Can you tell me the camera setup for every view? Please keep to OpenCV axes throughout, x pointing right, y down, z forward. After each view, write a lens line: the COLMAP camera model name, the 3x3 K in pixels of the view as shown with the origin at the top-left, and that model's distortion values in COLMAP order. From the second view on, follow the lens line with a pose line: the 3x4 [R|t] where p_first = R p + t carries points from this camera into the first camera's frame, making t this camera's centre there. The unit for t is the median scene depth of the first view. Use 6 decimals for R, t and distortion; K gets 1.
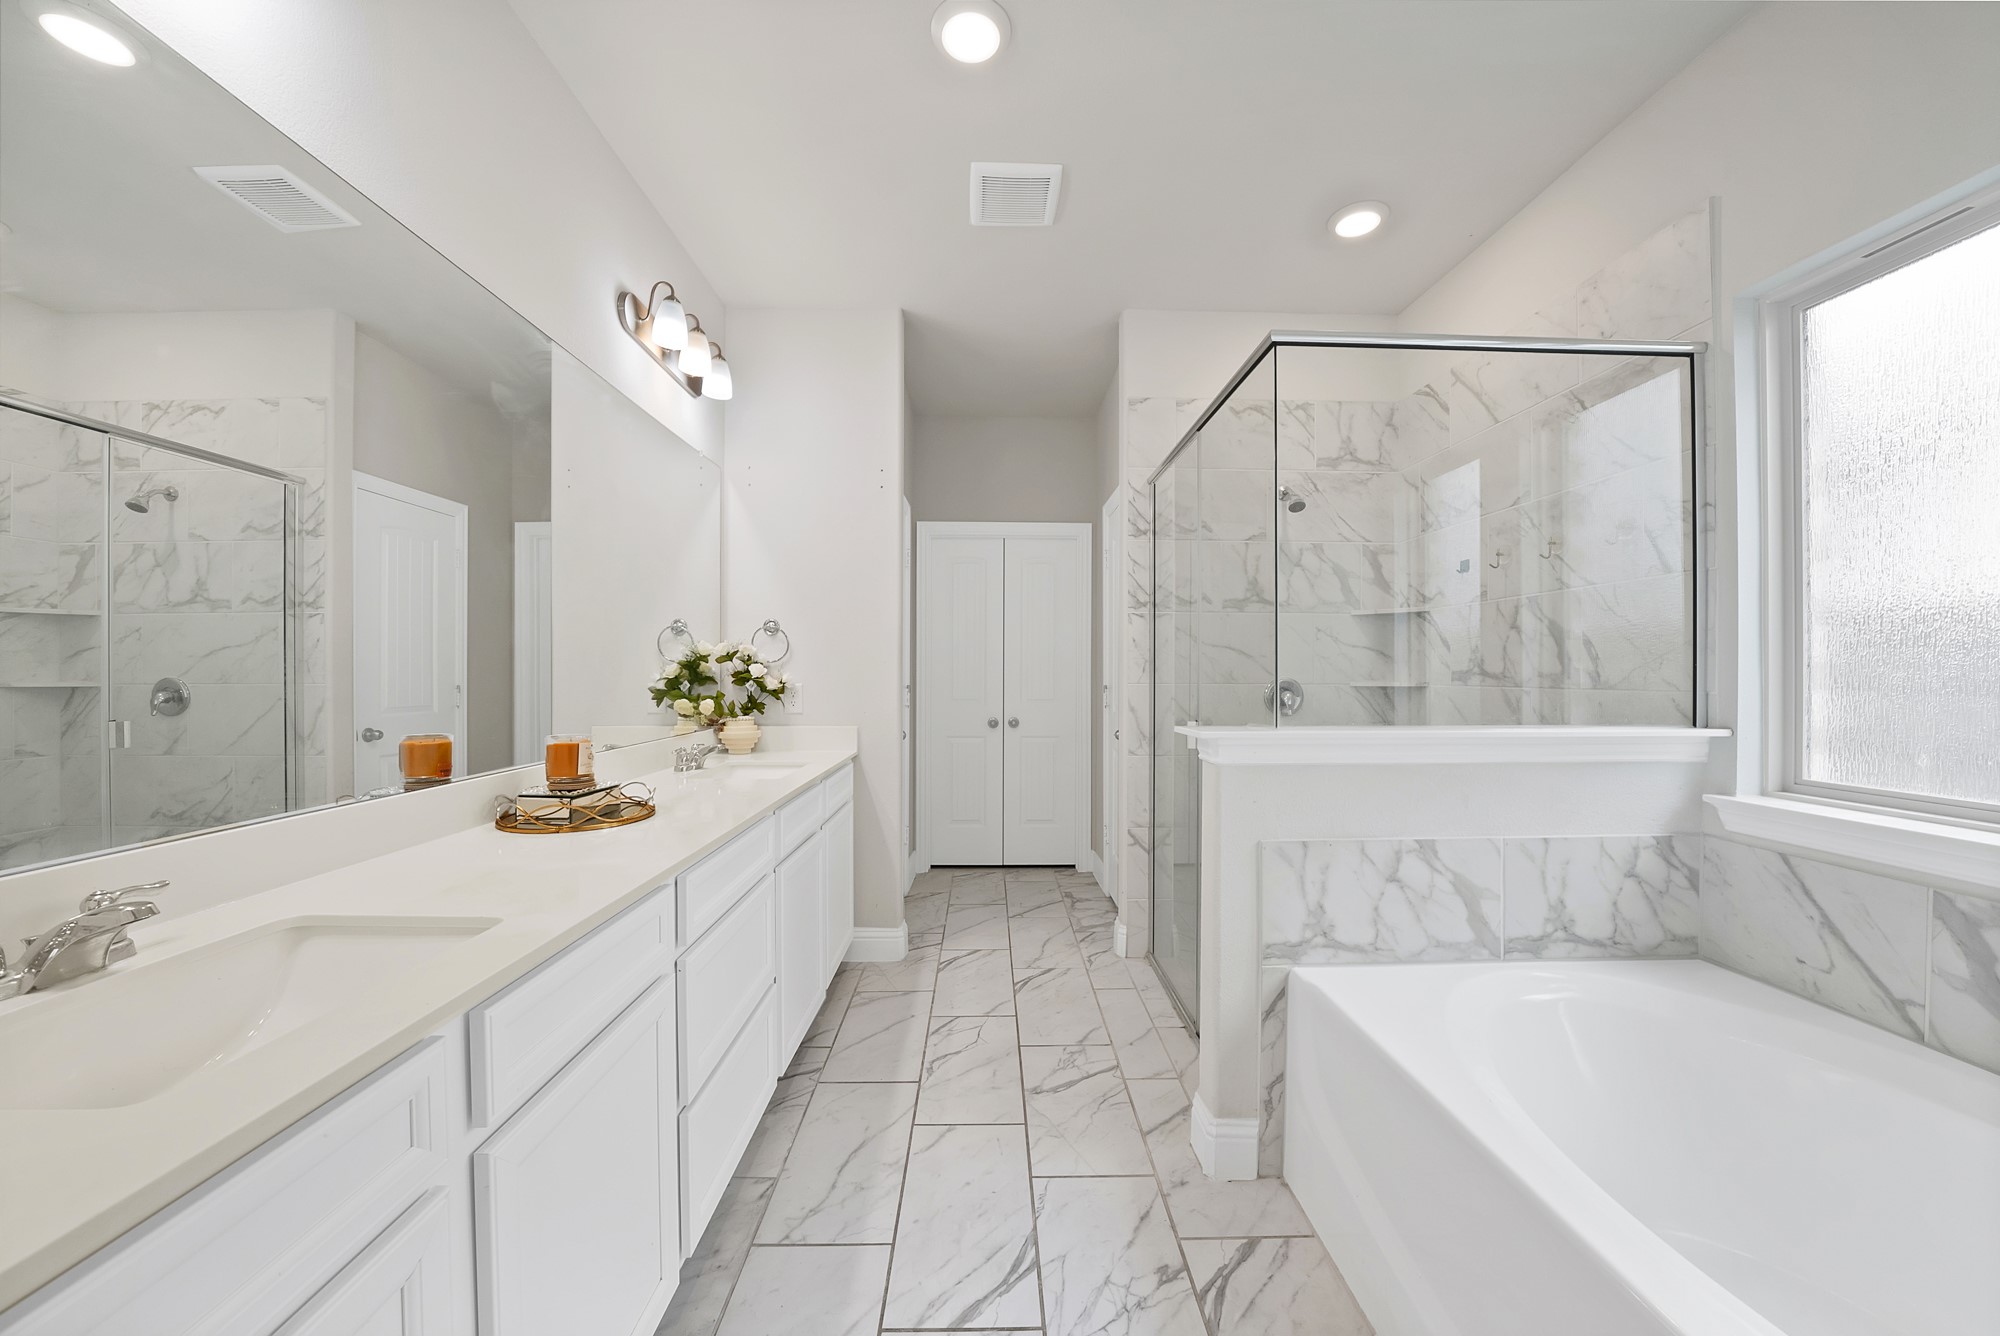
lens RADIAL K [[733.7, 0, 1008.7], [0, 733.7, 677.2], [0, 0, 1]] dist [-0.025625, 0.000194]
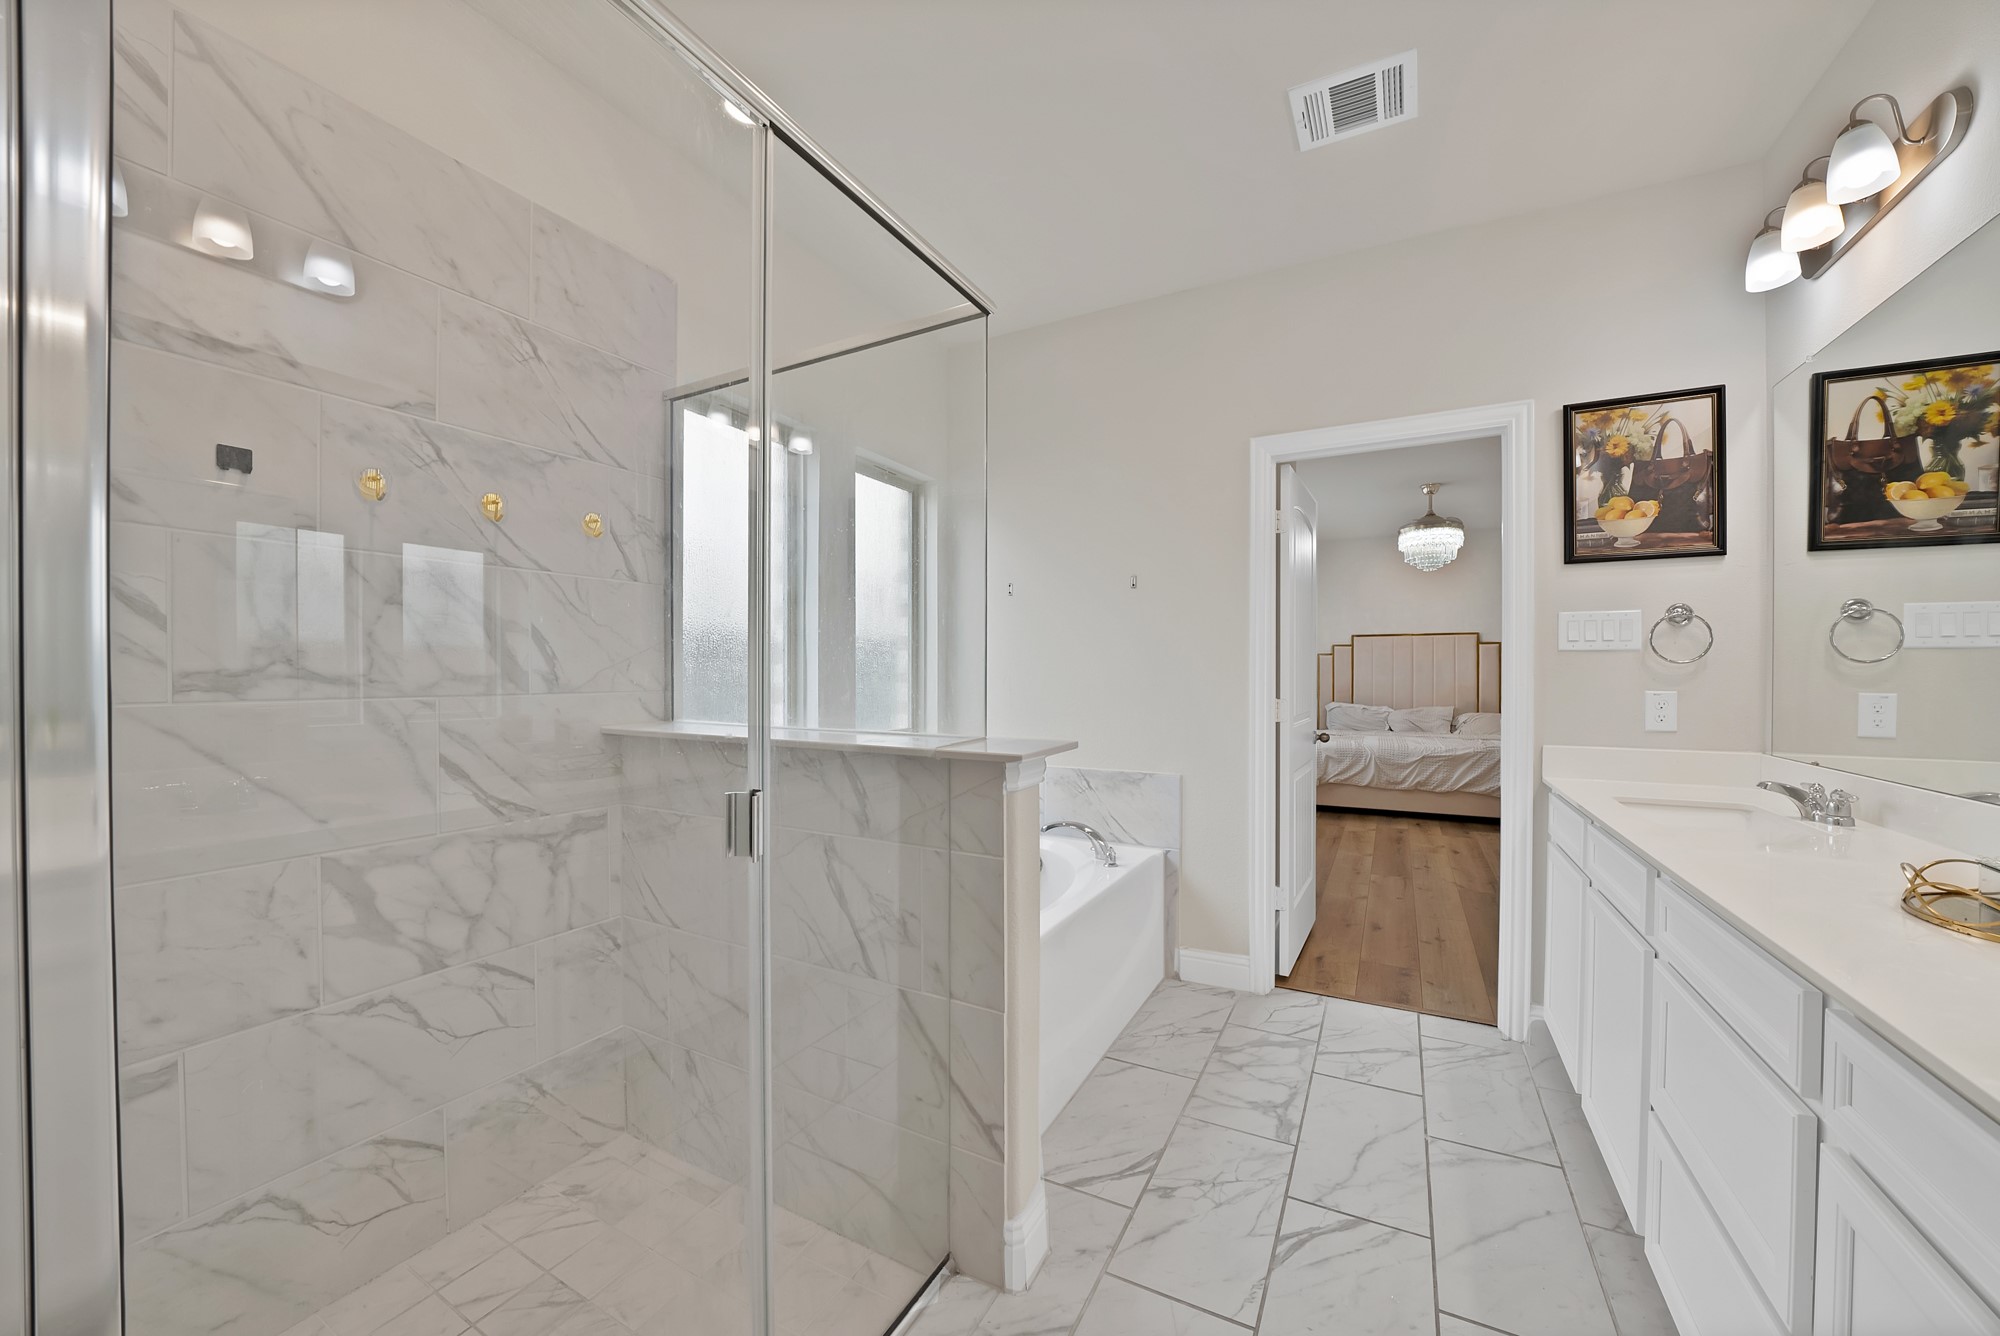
lens RADIAL K [[733.7, 0, 1008.7], [0, 733.7, 677.2], [0, 0, 1]] dist [-0.025625, 0.000194]
pose [[-0.870664, -0.008619, 0.491803, -0.113607], [-0.003699, 0.999933, 0.010977, -0.017909], [-0.491865, 0.007738, -0.870637, 1.857366]]
